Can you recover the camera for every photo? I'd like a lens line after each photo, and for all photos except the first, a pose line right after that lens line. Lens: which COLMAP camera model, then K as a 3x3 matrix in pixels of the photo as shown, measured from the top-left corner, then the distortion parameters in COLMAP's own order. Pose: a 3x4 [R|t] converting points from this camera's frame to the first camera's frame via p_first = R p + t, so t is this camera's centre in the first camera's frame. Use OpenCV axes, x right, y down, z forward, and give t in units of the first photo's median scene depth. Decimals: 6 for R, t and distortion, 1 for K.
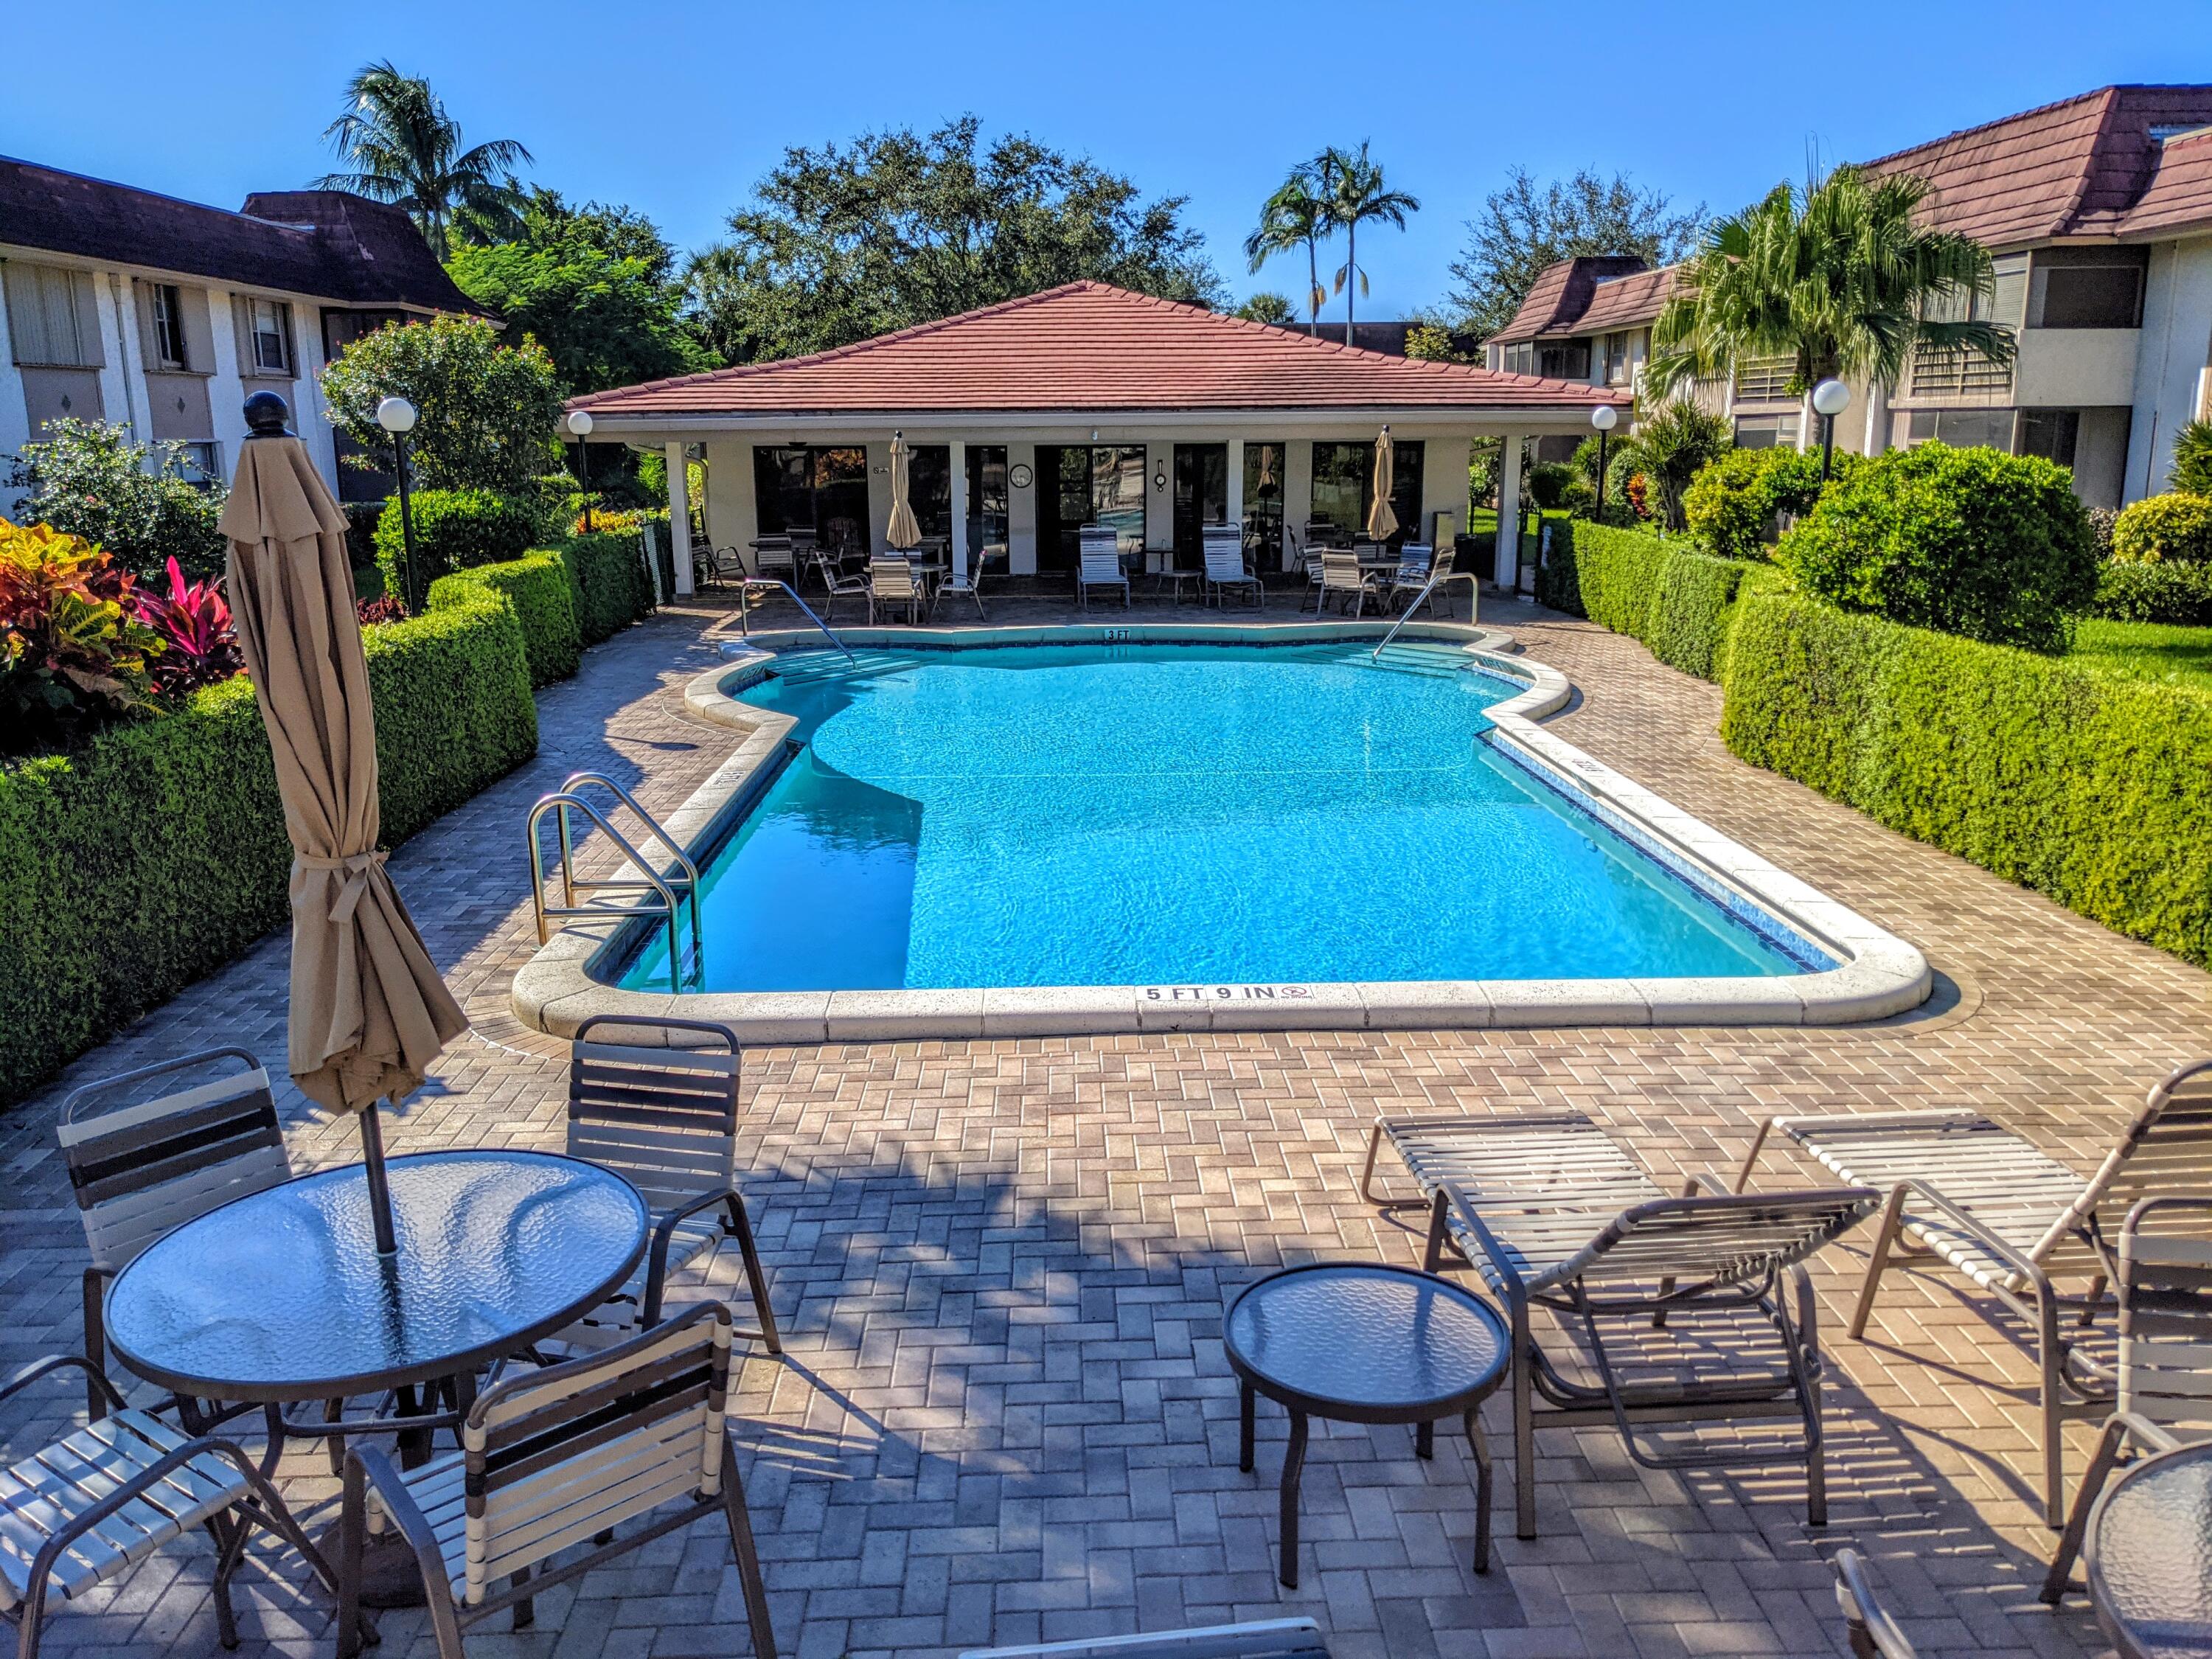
lens RADIAL K [[1745.6, 0, 1092.0], [0, 1745.6, 844.6], [0, 0, 1]] dist [0.039160, -0.075765]
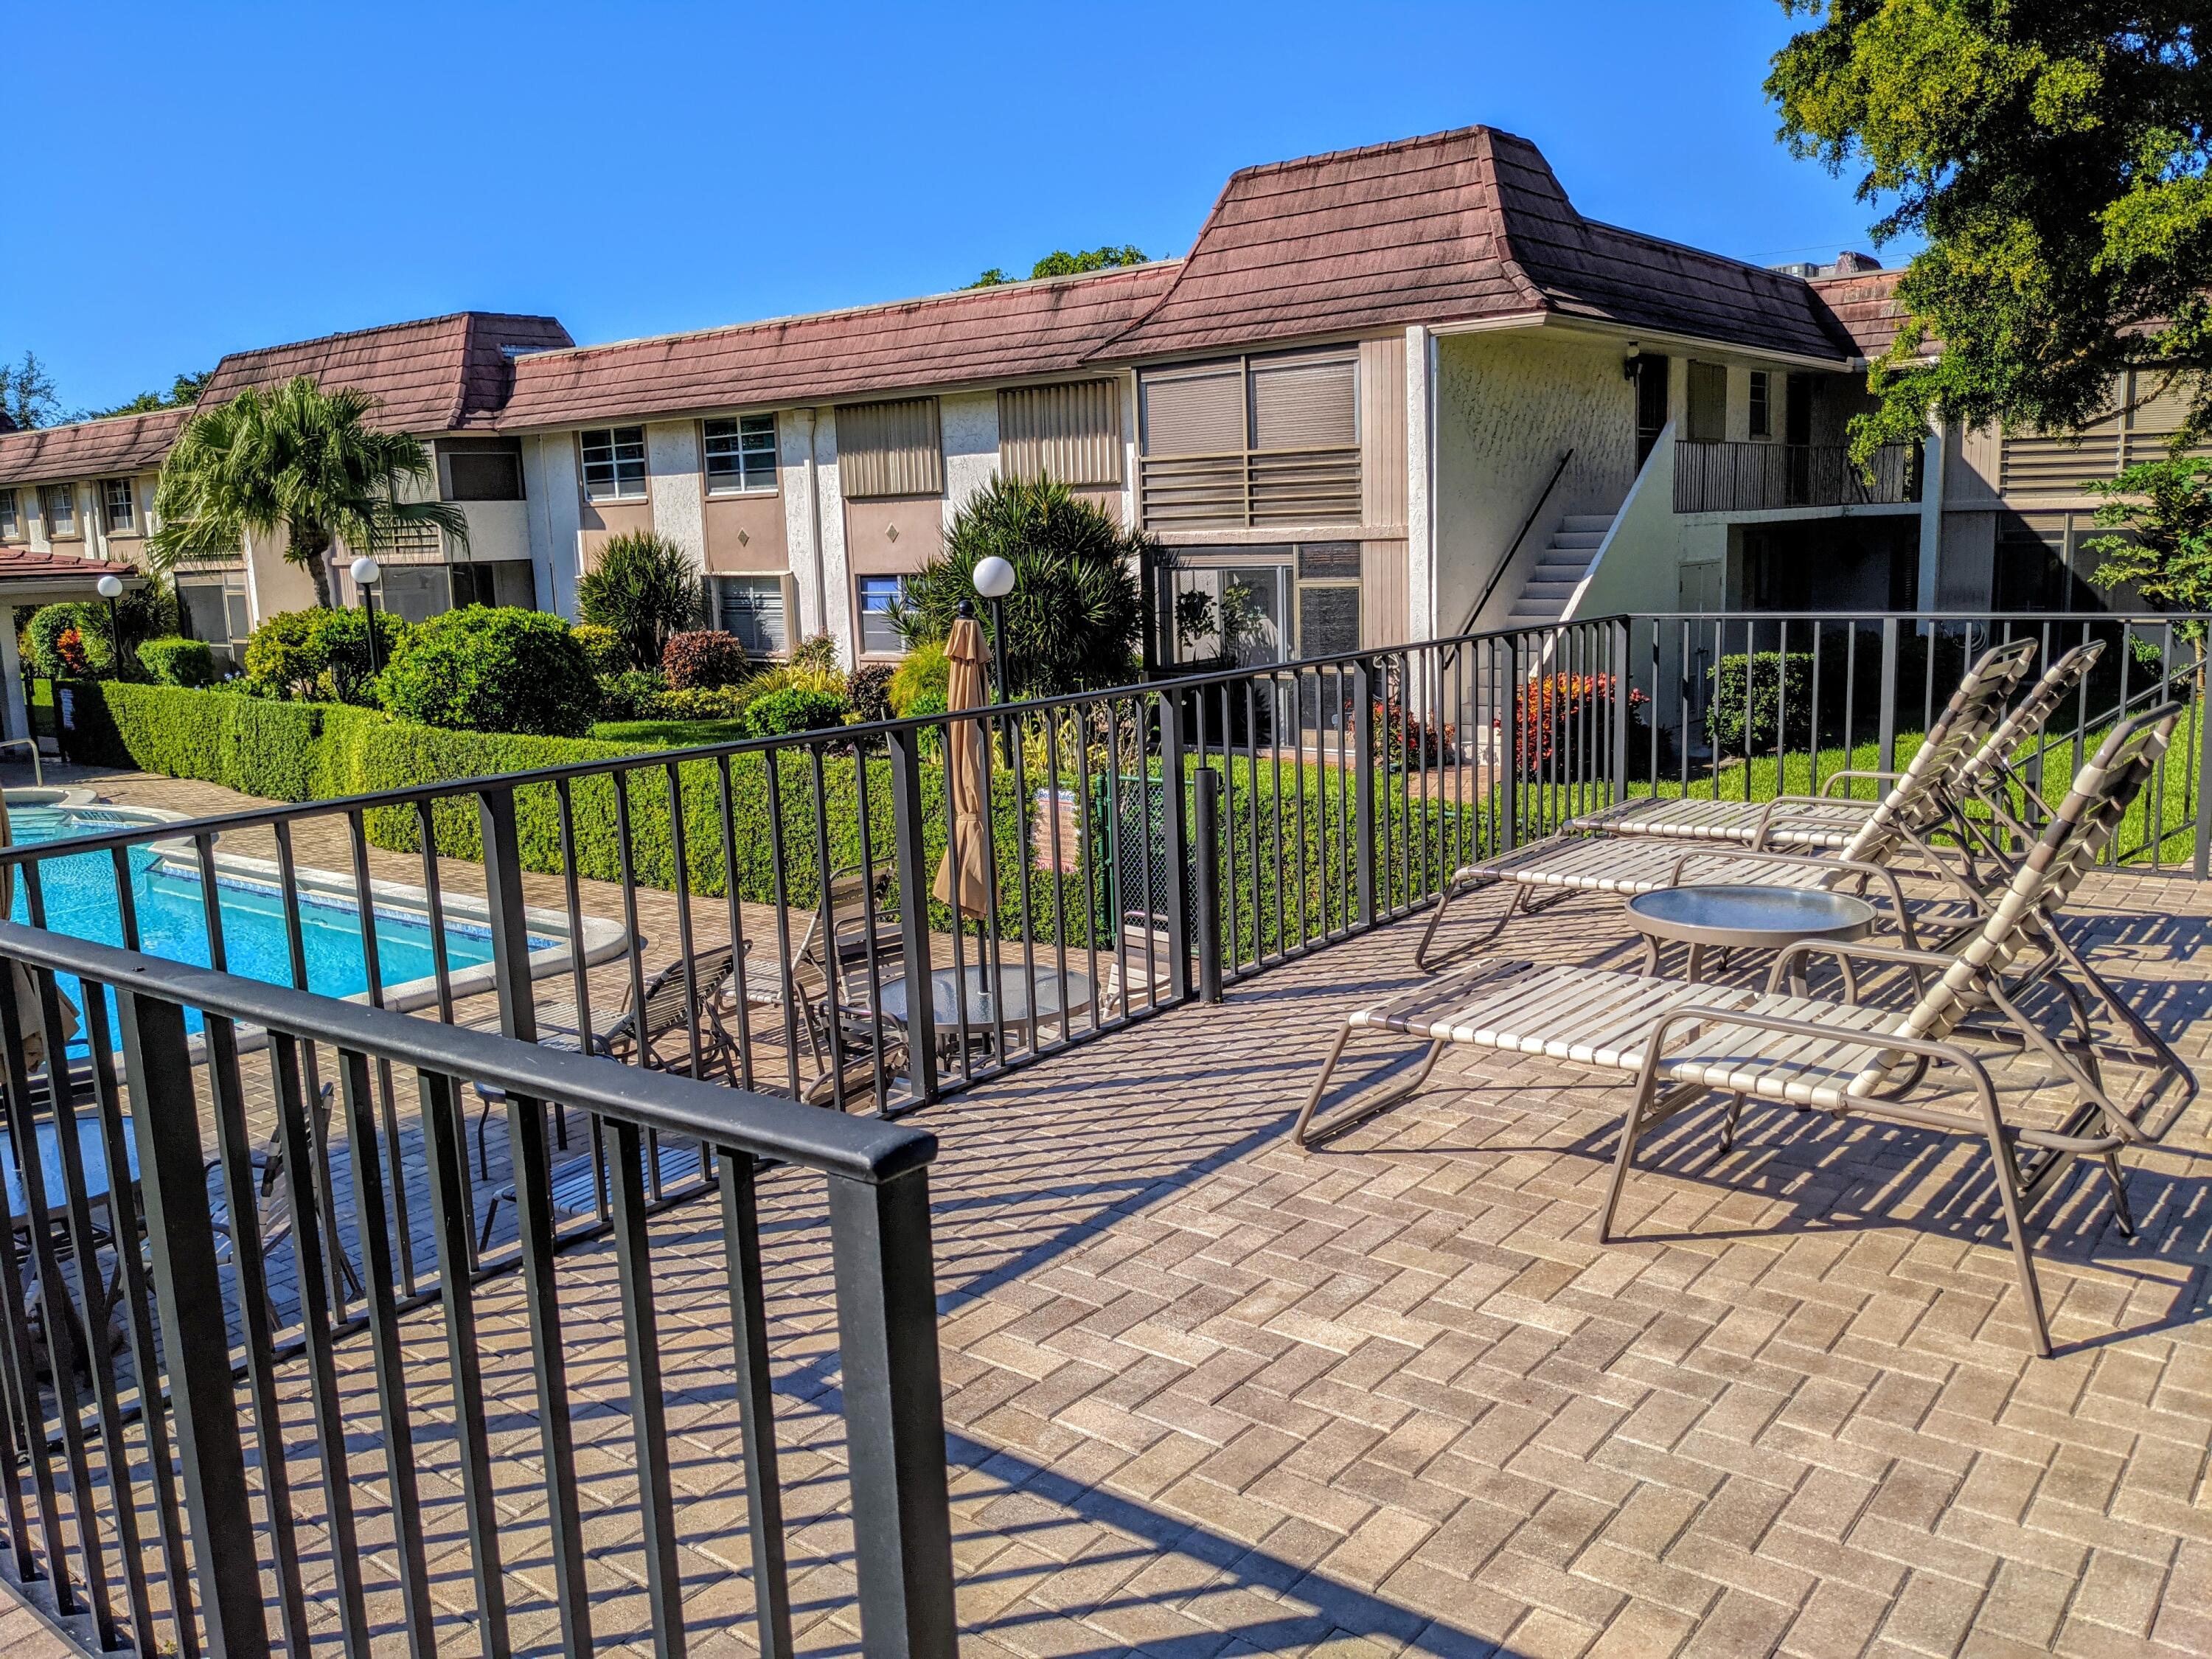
lens RADIAL K [[1745.6, 0, 1115.0], [0, 1745.6, 833.8], [0, 0, 1]] dist [0.039160, -0.075765]
pose [[0.634918, -0.146014, 0.758656, -0.160427], [0.206895, 0.978246, 0.015127, 0.018448], [-0.744361, 0.147357, 0.651316, -0.147616]]
